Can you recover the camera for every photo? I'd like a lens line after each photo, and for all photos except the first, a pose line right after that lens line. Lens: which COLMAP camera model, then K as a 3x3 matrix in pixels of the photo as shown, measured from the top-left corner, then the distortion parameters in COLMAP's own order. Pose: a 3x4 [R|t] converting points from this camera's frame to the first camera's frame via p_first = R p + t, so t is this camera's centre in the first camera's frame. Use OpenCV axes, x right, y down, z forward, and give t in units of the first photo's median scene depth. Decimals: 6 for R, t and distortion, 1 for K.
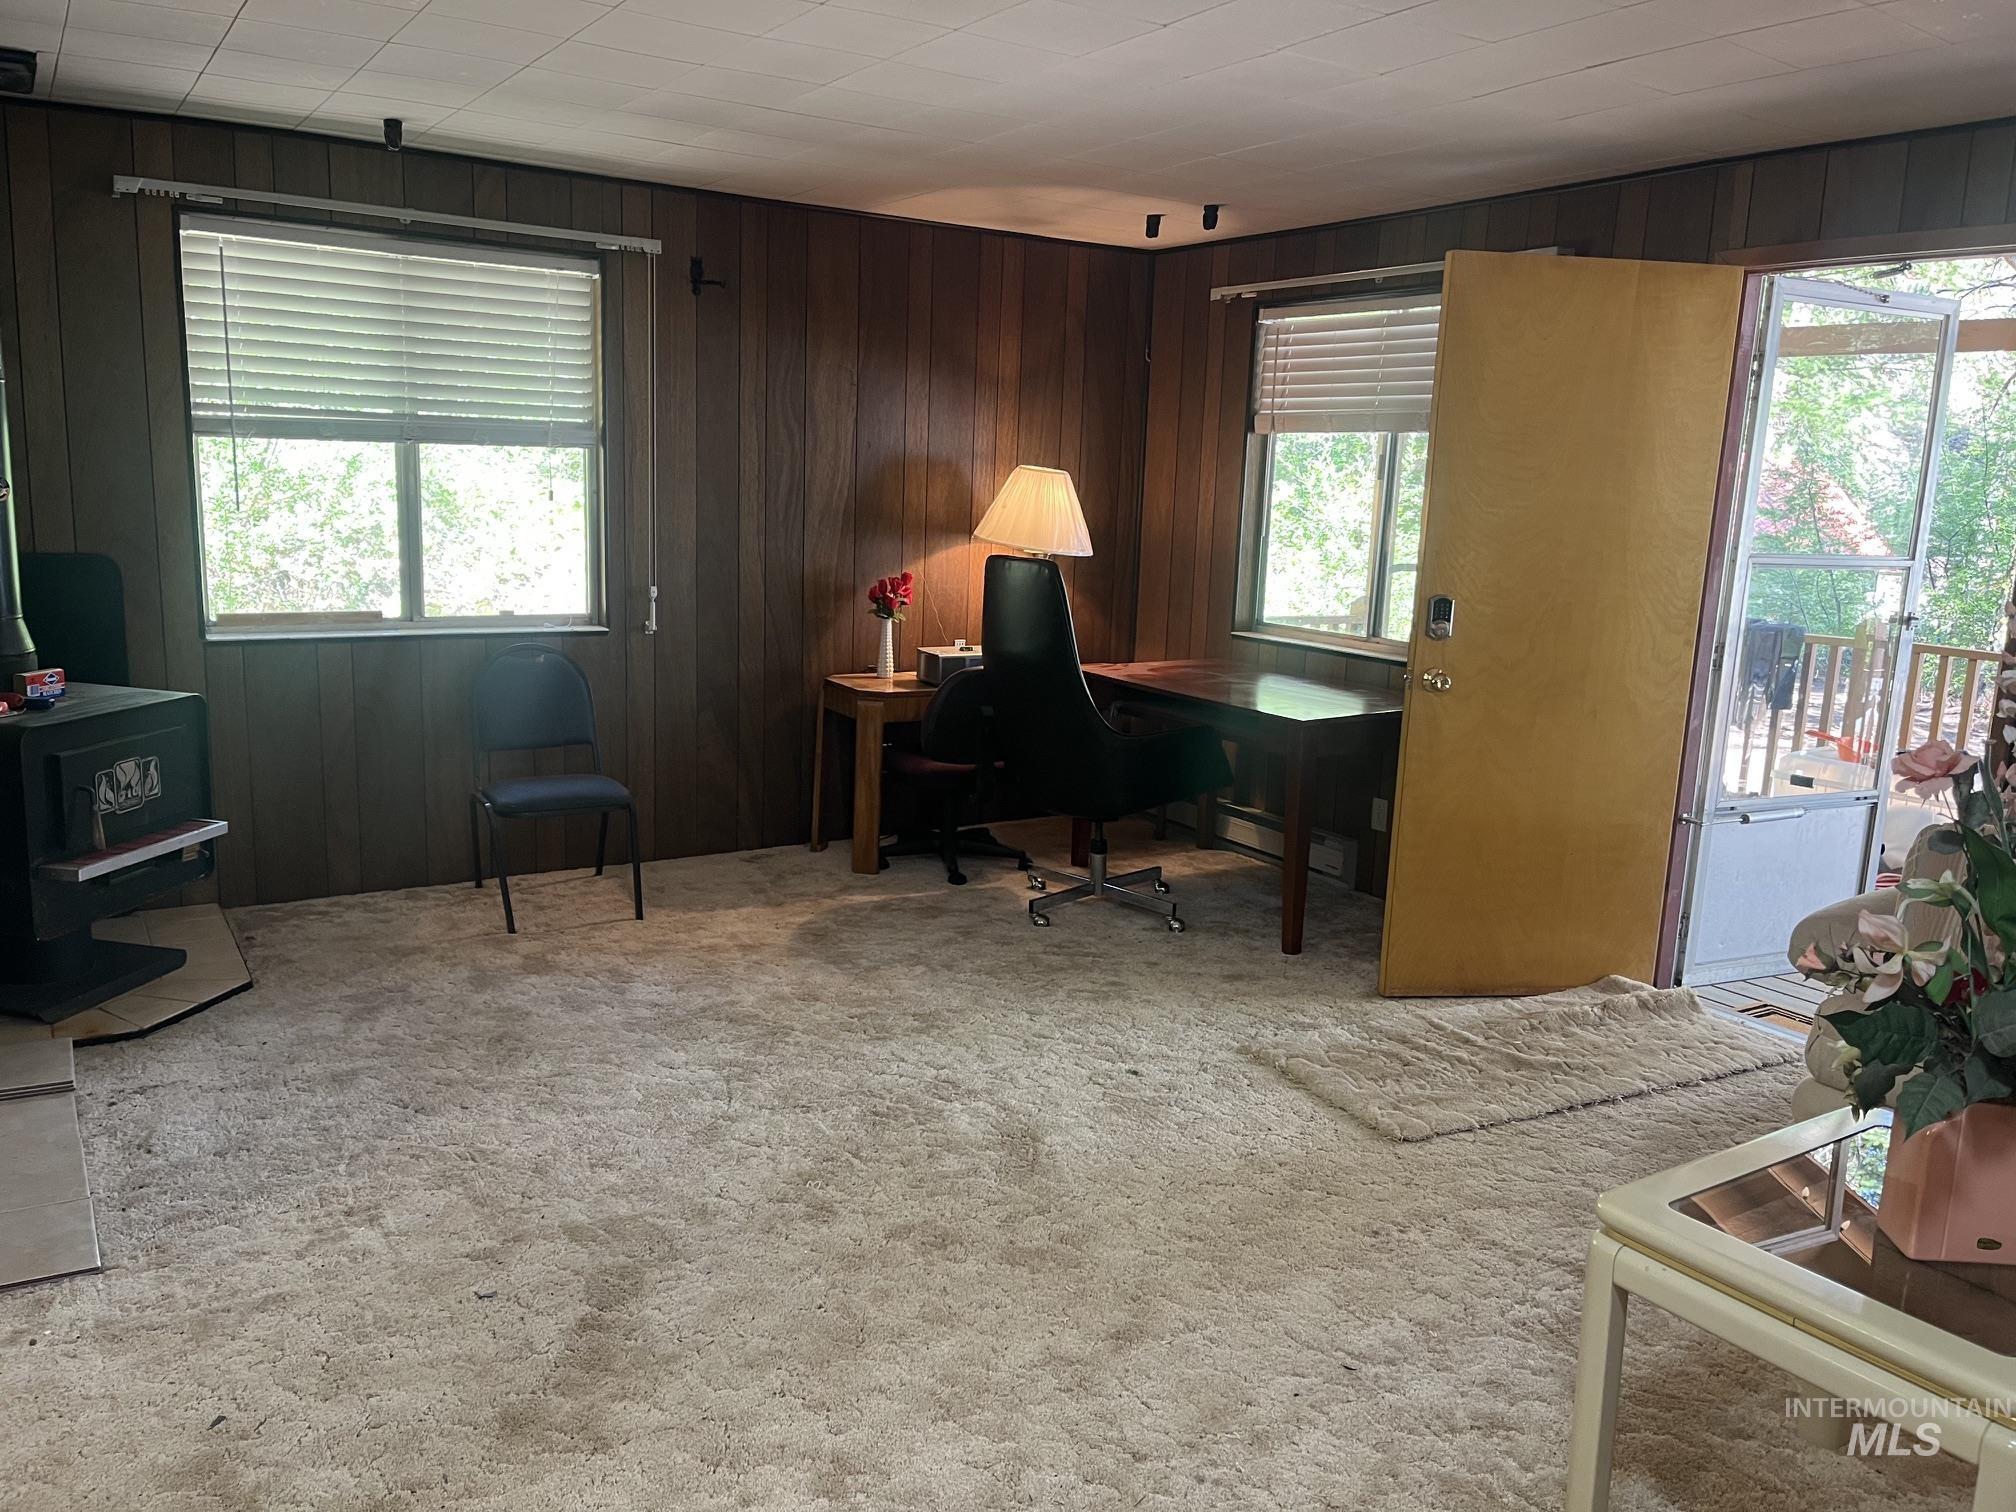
lens RADIAL K [[1526.7, 0, 998.8], [0, 1526.7, 756.3], [0, 0, 1]] dist [0.083217, -0.105755]
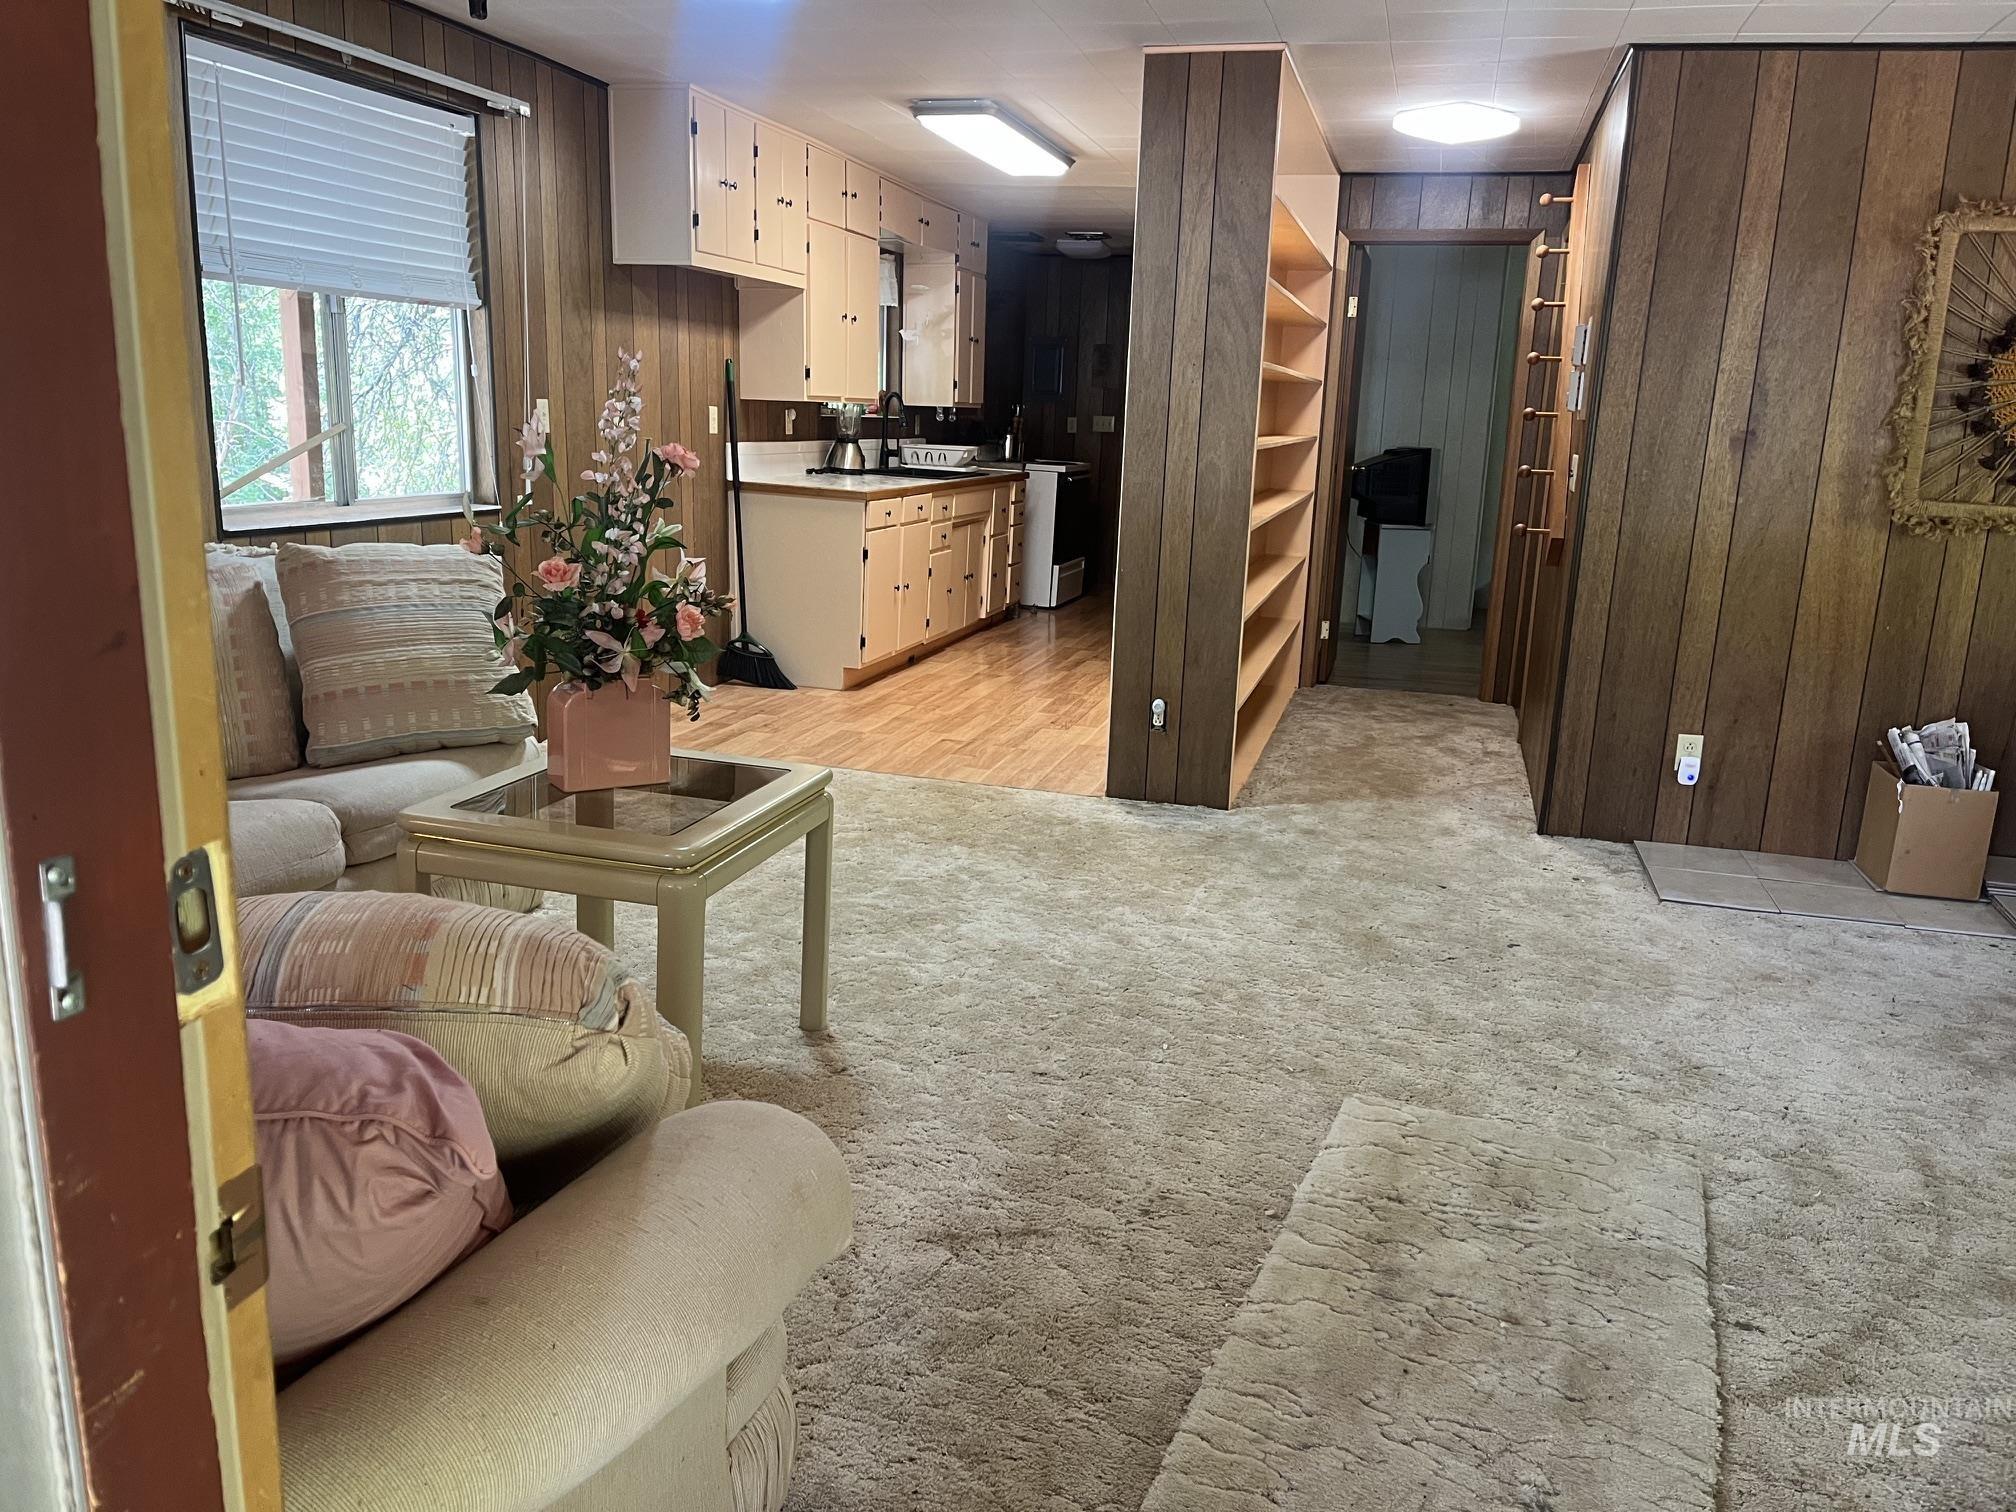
lens RADIAL K [[1526.7, 0, 997.7], [0, 1526.7, 750.5], [0, 0, 1]] dist [0.083217, -0.105755]
pose [[-0.745926, 0.086849, -0.660342, 0.554855], [-0.183009, 0.926572, 0.328592, -0.118042], [0.640392, 0.365954, -0.675260, 0.925241]]
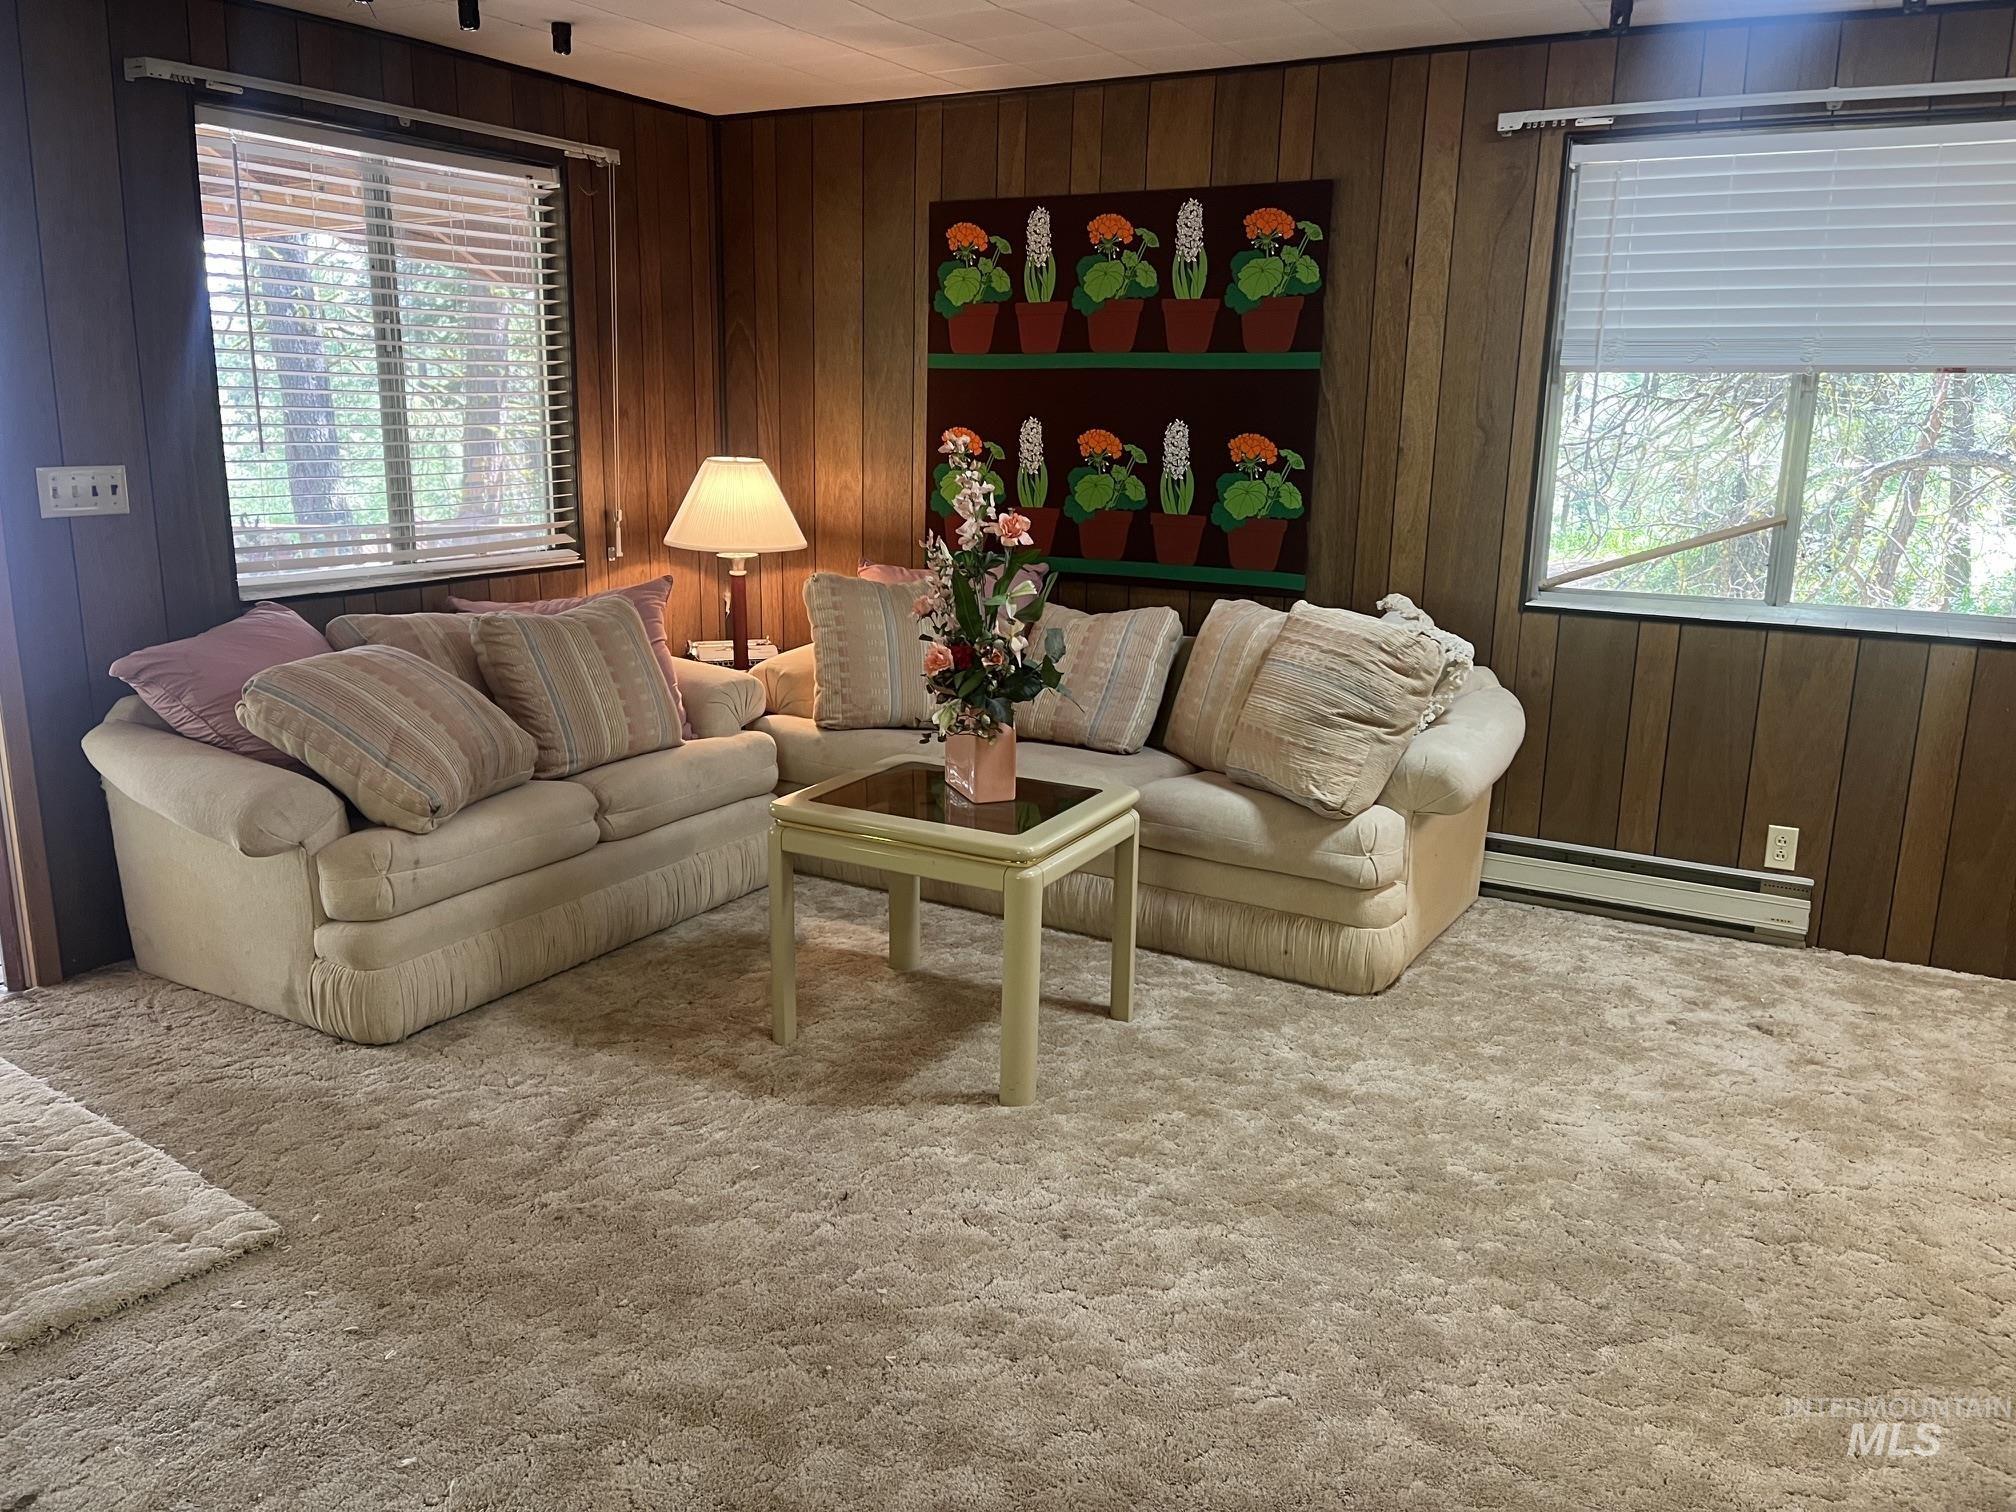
lens RADIAL K [[1526.7, 0, 1001.3], [0, 1526.7, 753.8], [0, 0, 1]] dist [0.083217, -0.105755]
pose [[-0.469651, -0.238645, 0.849986, -0.366334], [0.129875, 0.933623, 0.333887, -0.133775], [-0.873247, 0.267202, -0.407483, 0.693540]]
